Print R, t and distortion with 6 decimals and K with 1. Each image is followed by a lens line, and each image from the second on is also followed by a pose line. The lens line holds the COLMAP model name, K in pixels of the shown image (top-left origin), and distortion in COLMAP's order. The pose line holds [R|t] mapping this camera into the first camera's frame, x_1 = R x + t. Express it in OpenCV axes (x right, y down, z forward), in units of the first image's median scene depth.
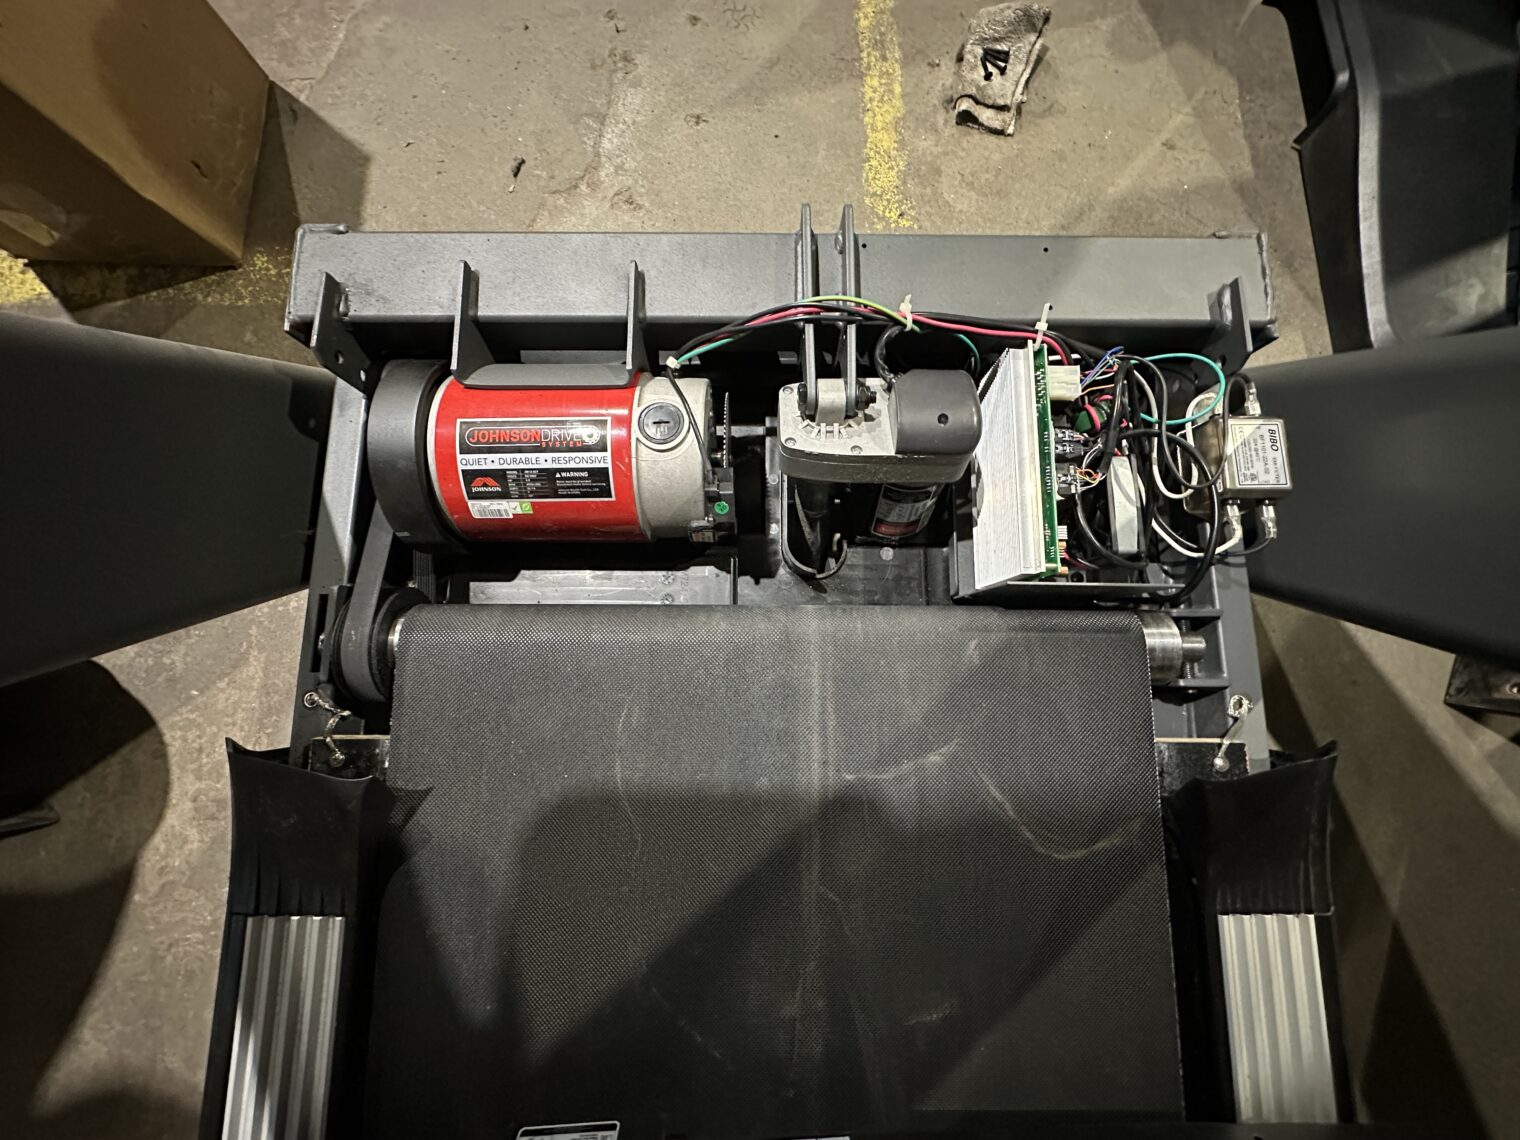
lens RADIAL K [[609.1, 0, 760.2], [0, 609.1, 568.5], [0, 0, 1]] dist [-0.004407, 0.000848]
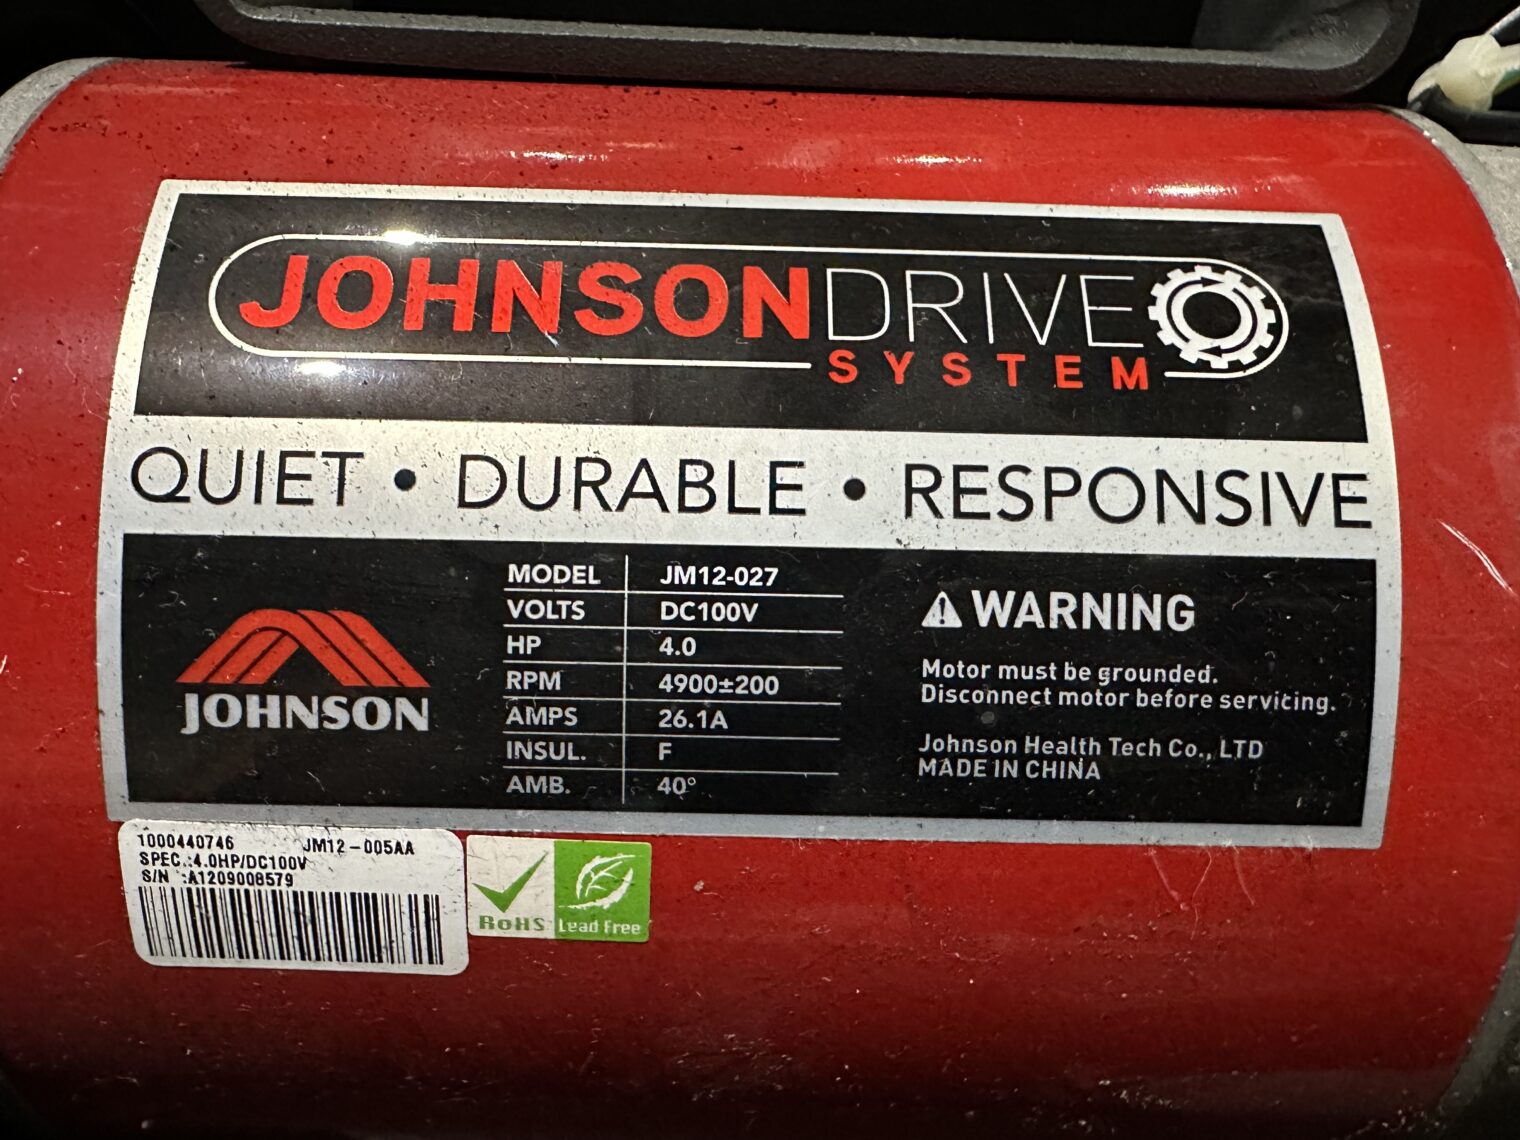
lens RADIAL K [[1375.3, 0, 759.4], [0, 1375.3, 569.7], [0, 0, 1]] dist [0.000613, 0.000116]
pose [[0.999142, 0.037280, 0.018054, -0.049722], [-0.028173, 0.931143, -0.363564, -0.008437], [-0.030365, 0.362743, 0.931394, 0.100023]]
